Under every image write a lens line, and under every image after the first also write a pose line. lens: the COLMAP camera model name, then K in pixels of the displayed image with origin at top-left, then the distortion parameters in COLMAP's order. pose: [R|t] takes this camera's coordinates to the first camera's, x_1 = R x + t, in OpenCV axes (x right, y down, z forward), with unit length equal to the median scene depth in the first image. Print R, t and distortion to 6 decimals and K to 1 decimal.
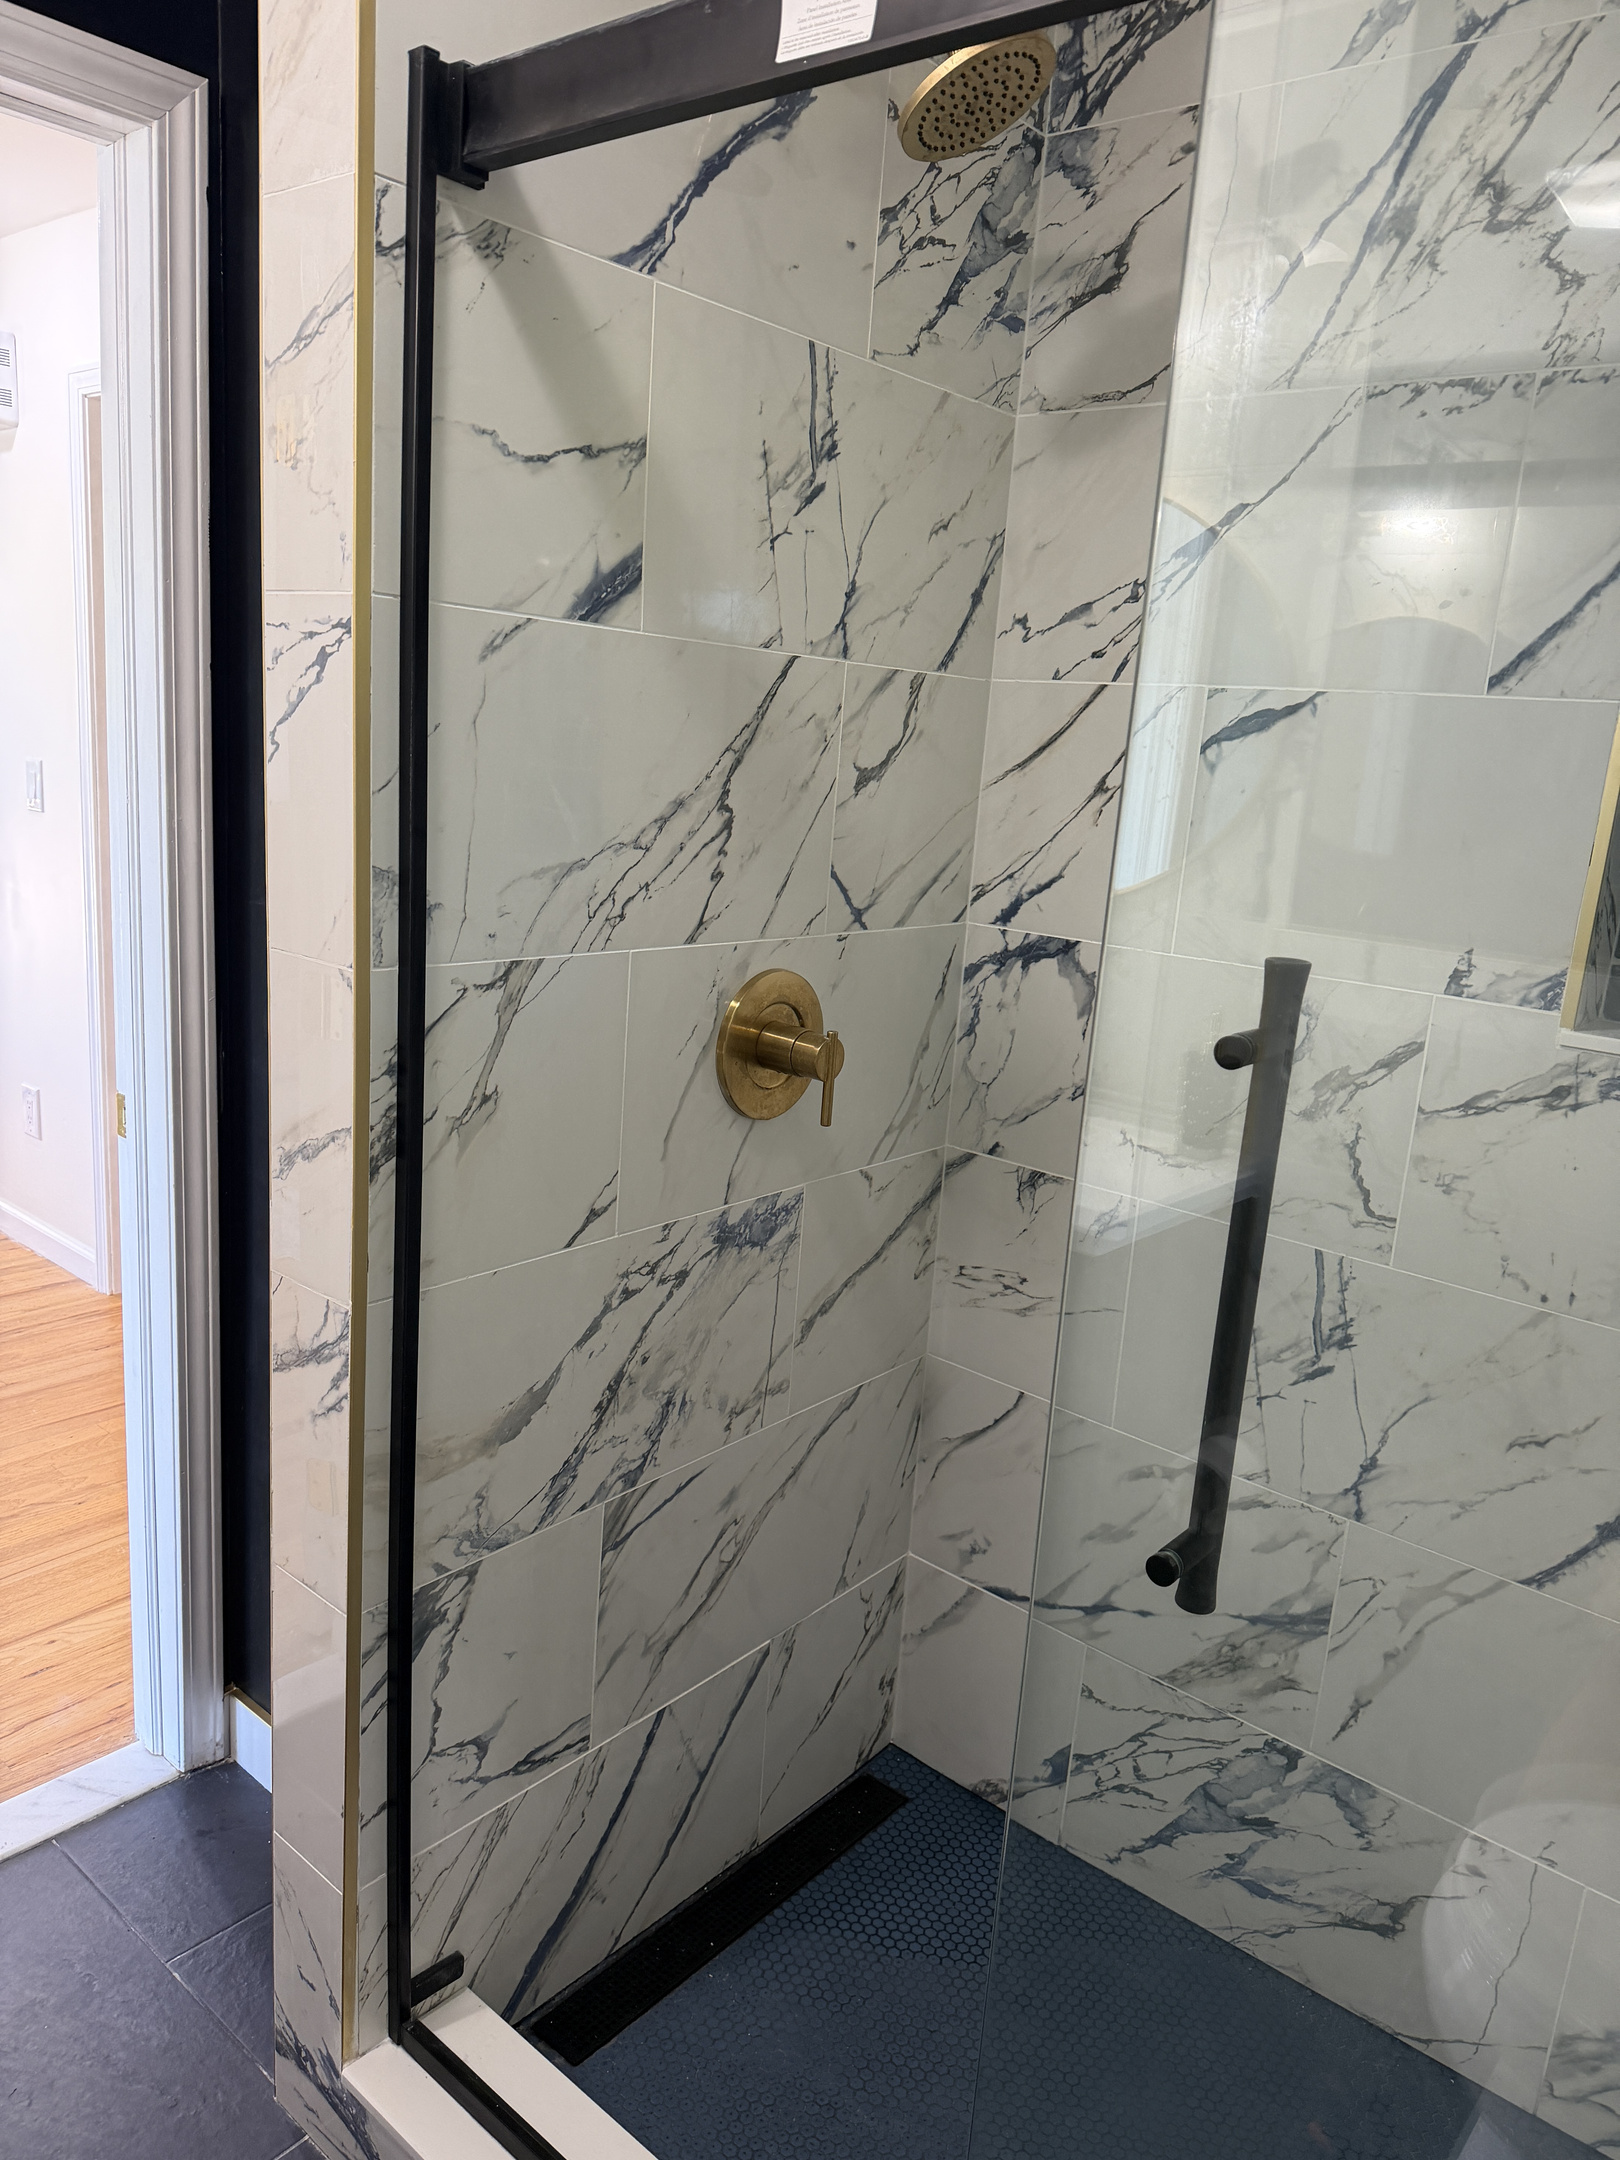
lens RADIAL K [[1486.9, 0, 810.0], [0, 1486.9, 1080.0], [0, 0, 1]] dist [0.030658, -0.035128]
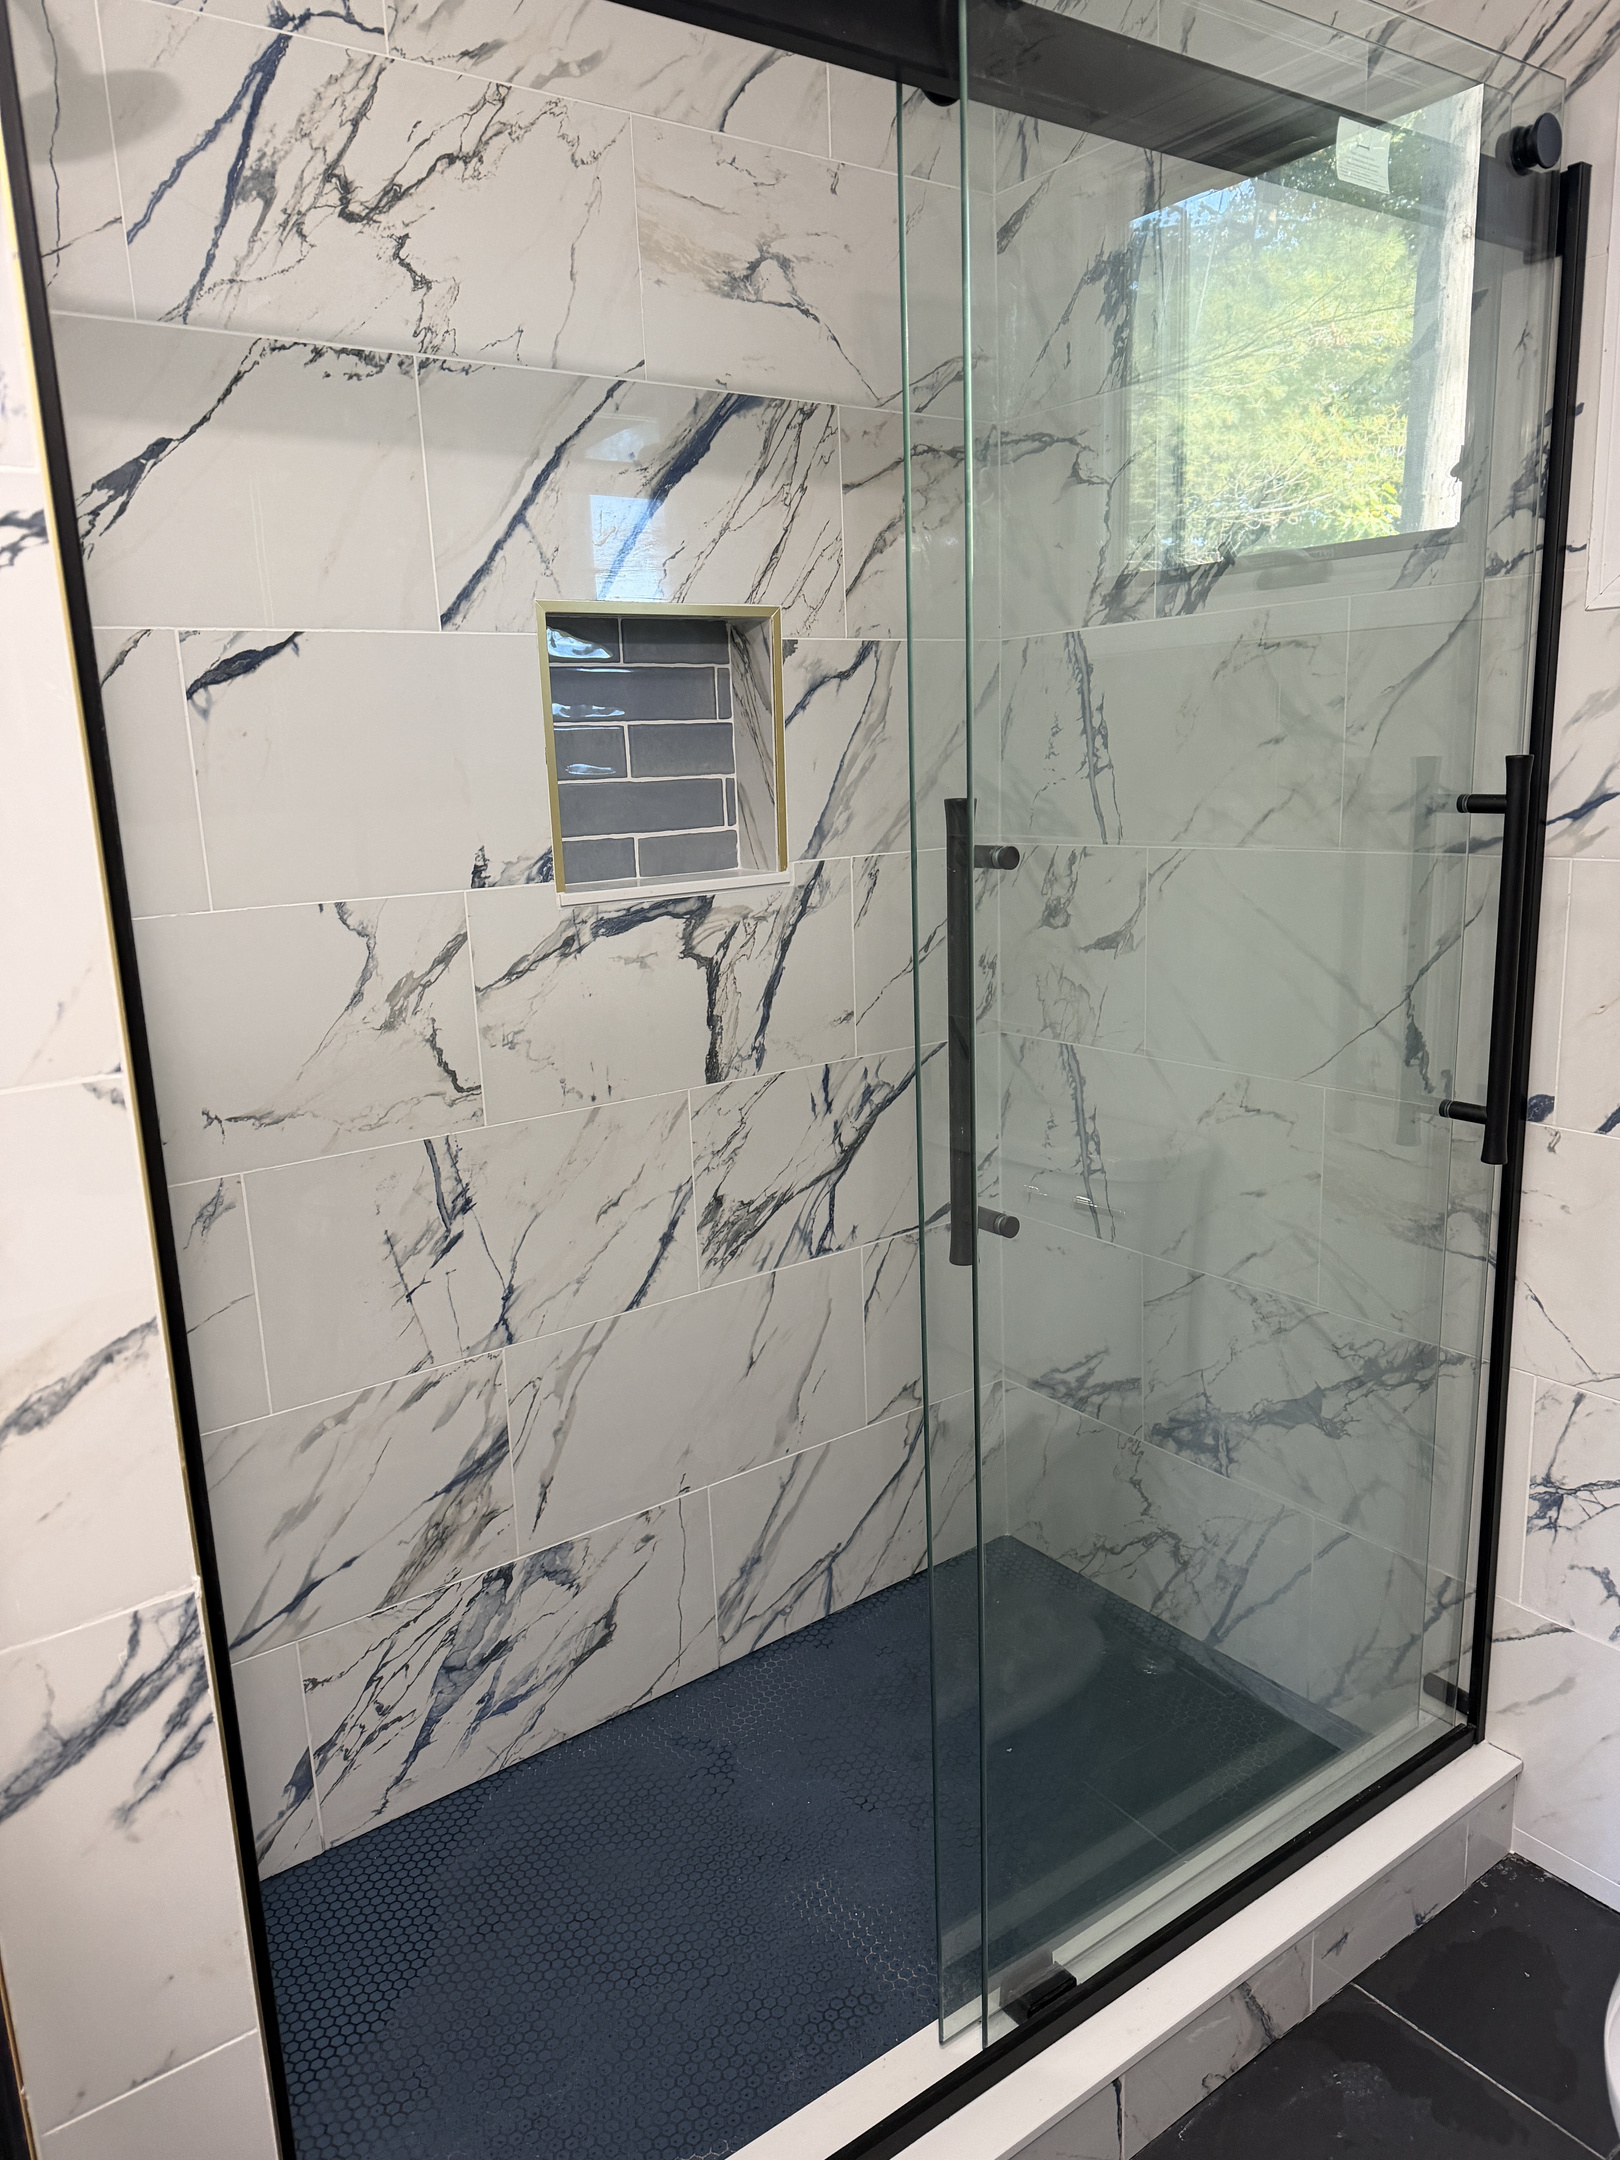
lens RADIAL K [[1498.1, 0, 751.0], [0, 1498.1, 1081.2], [0, 0, 1]] dist [0.090739, -0.127720]
pose [[0.265507, -0.285715, 0.920800, -0.665151], [0.268340, 0.939240, 0.214062, -0.110365], [-0.926013, 0.190252, 0.326043, 0.434157]]
